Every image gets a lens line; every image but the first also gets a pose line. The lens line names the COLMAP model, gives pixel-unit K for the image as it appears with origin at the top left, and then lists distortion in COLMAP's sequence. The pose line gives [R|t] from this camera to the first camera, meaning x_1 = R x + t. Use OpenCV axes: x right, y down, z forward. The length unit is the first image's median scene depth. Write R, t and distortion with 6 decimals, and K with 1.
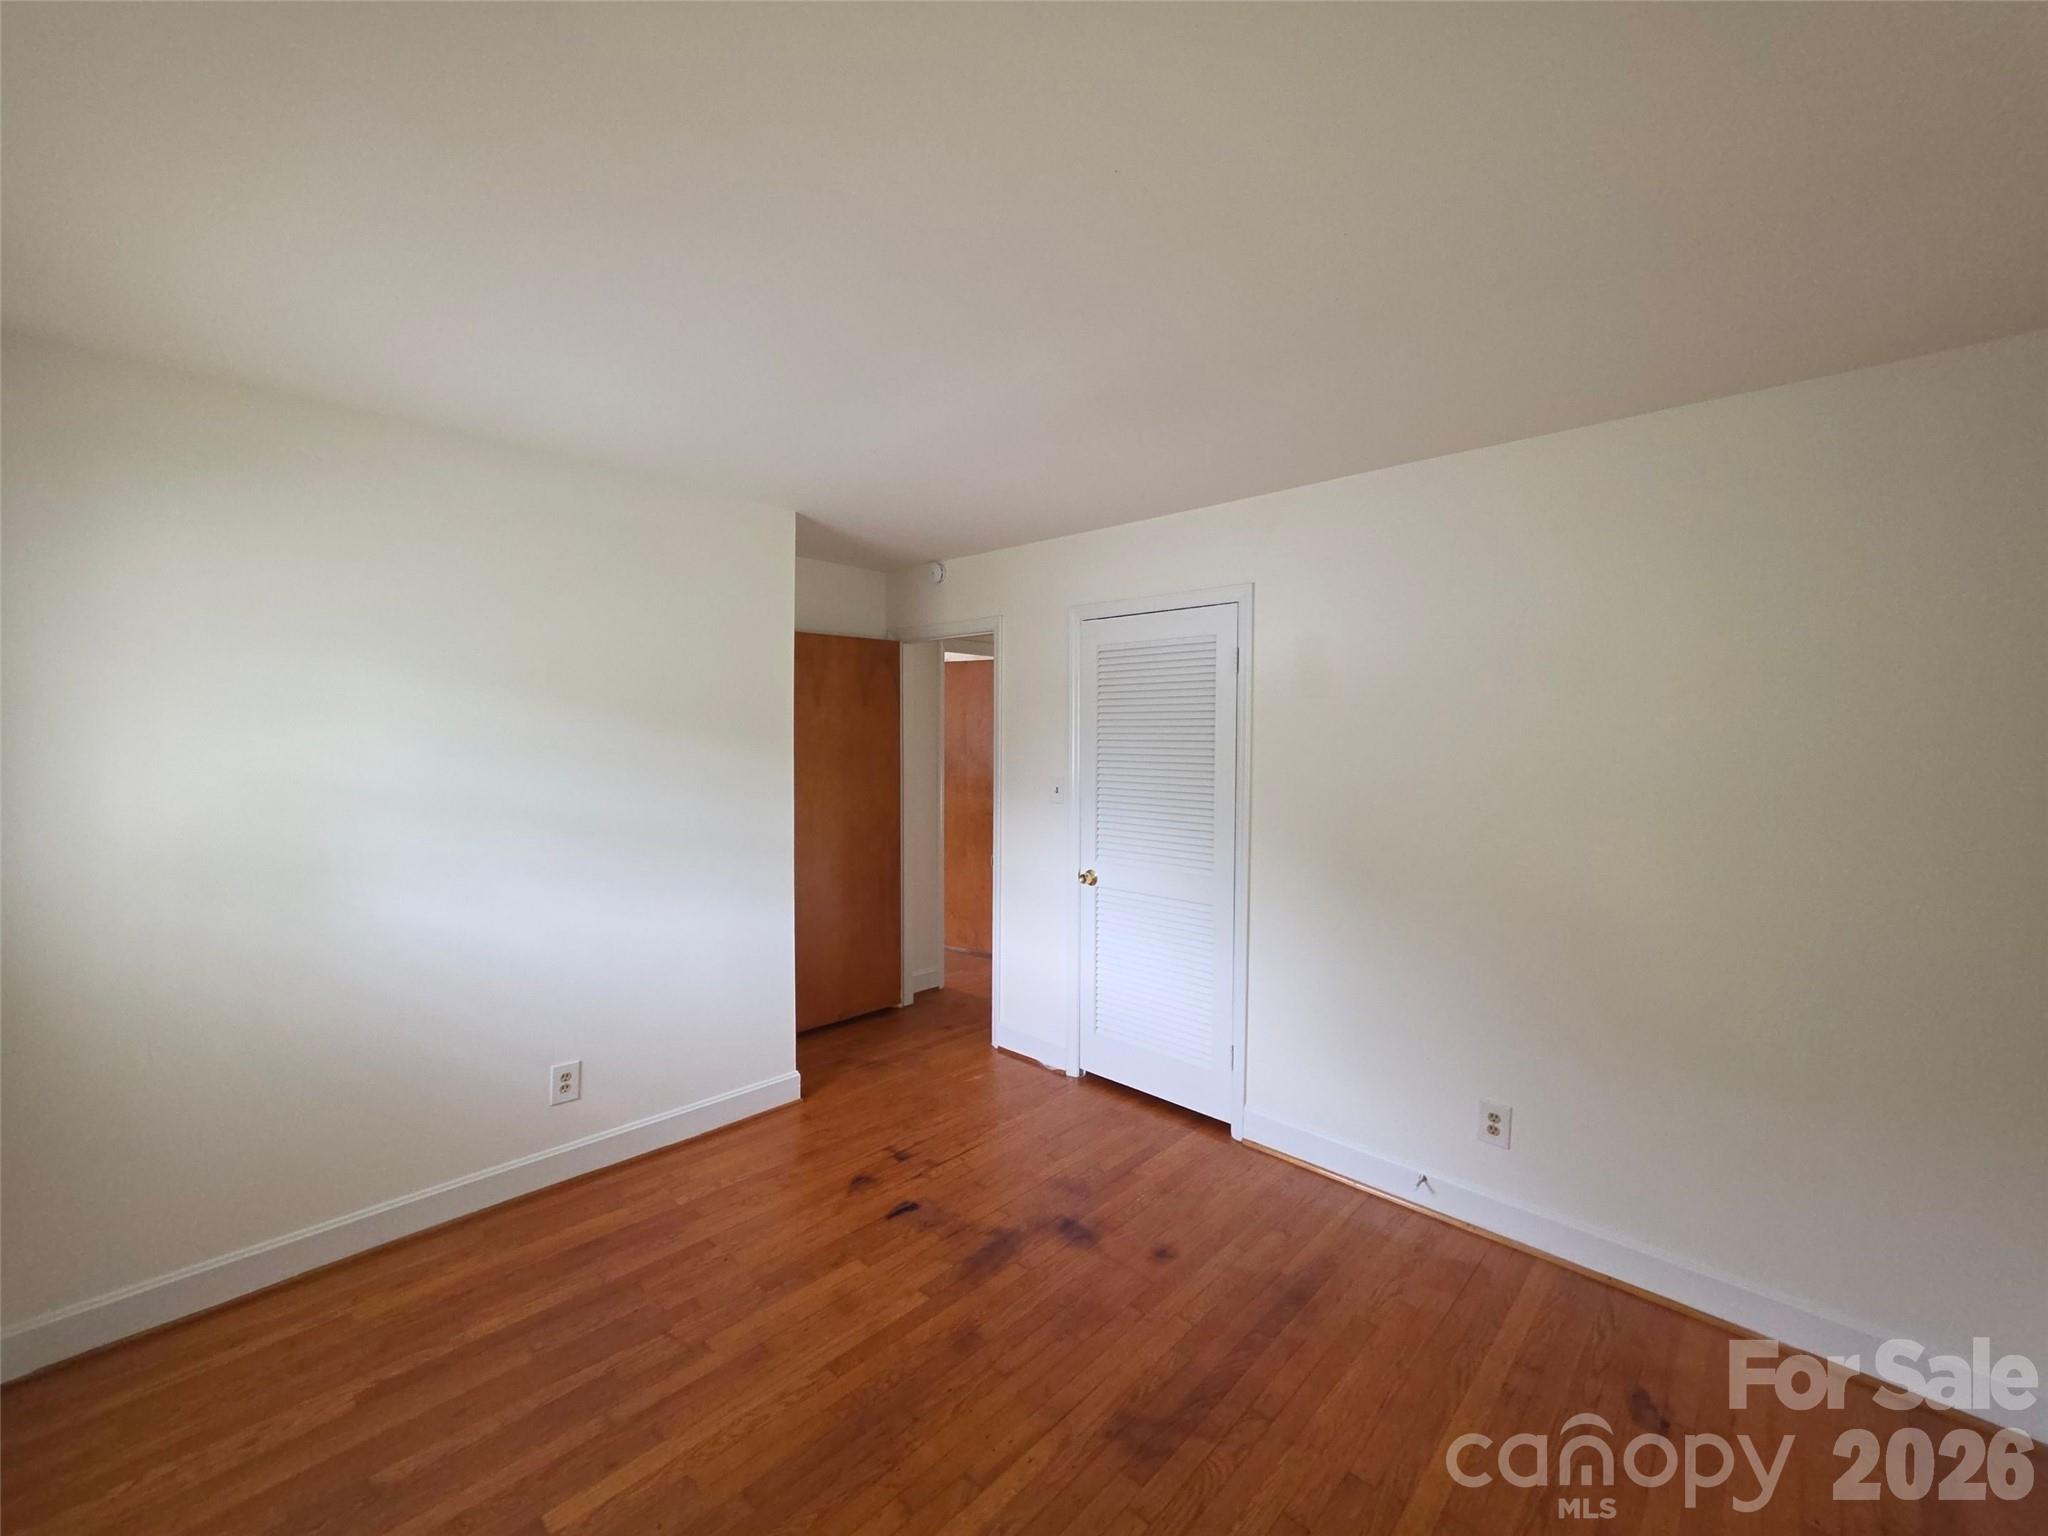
lens RADIAL K [[831.3, 0, 1025.1], [0, 831.3, 760.8], [0, 0, 1]] dist [0.000083, 0.000016]
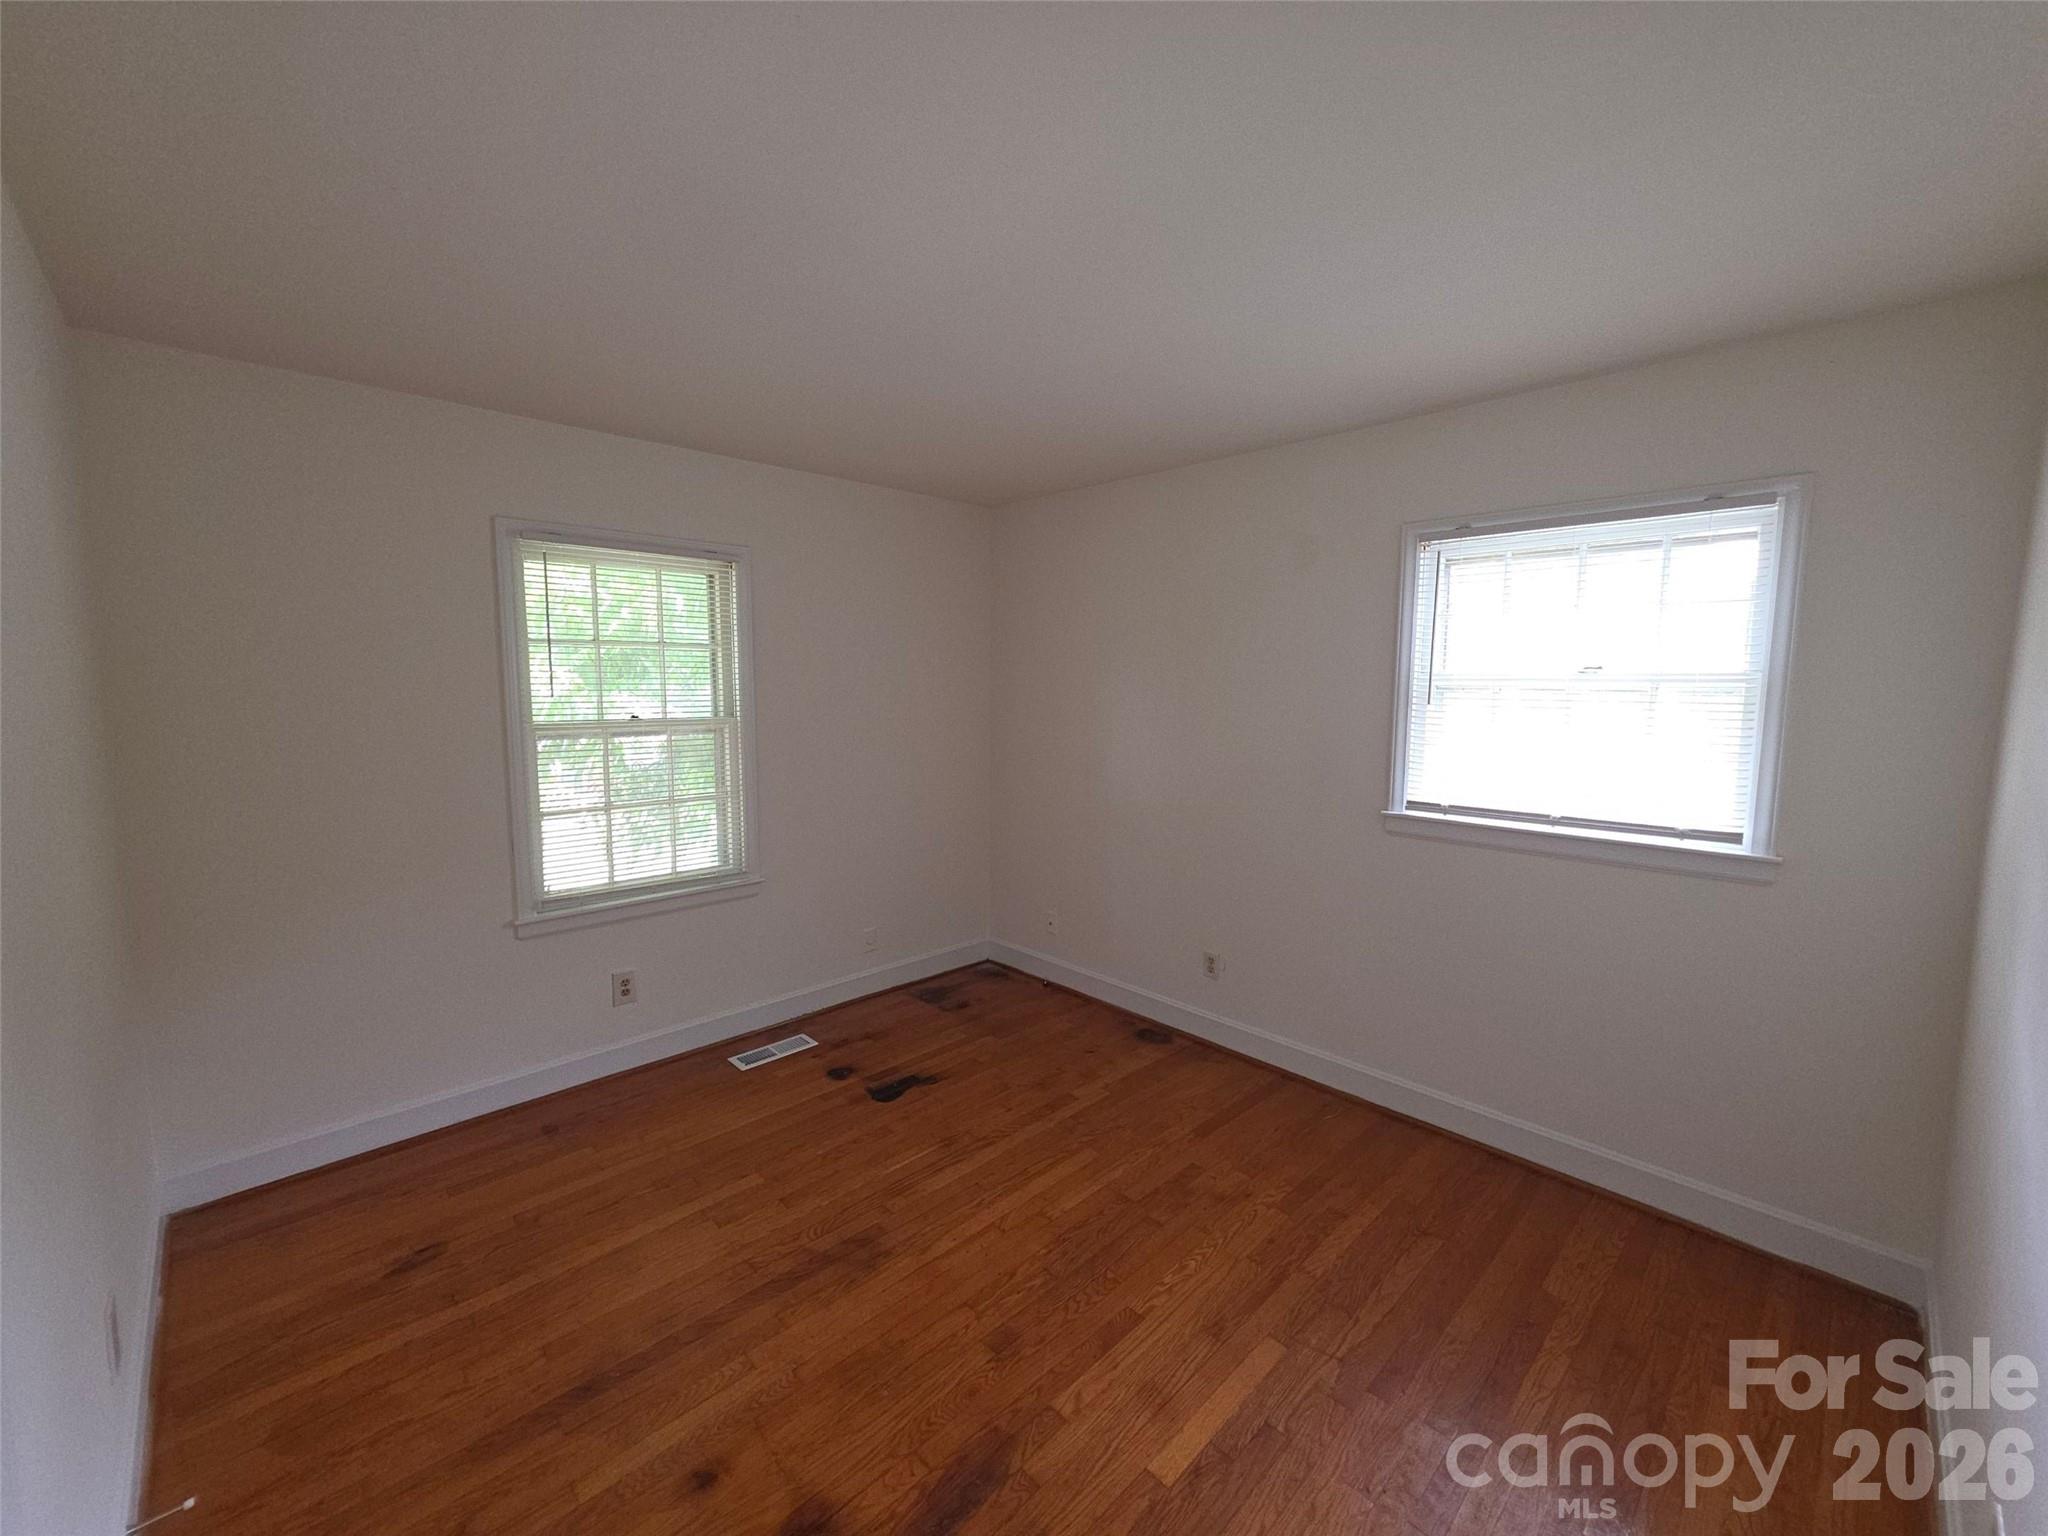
lens RADIAL K [[831.3, 0, 1025.1], [0, 831.3, 760.8], [0, 0, 1]] dist [0.000083, 0.000016]
pose [[-0.998991, -0.017765, 0.041245, -0.125618], [-0.012449, 0.991987, 0.125727, -0.061222], [-0.043148, 0.125087, -0.991207, 1.905685]]
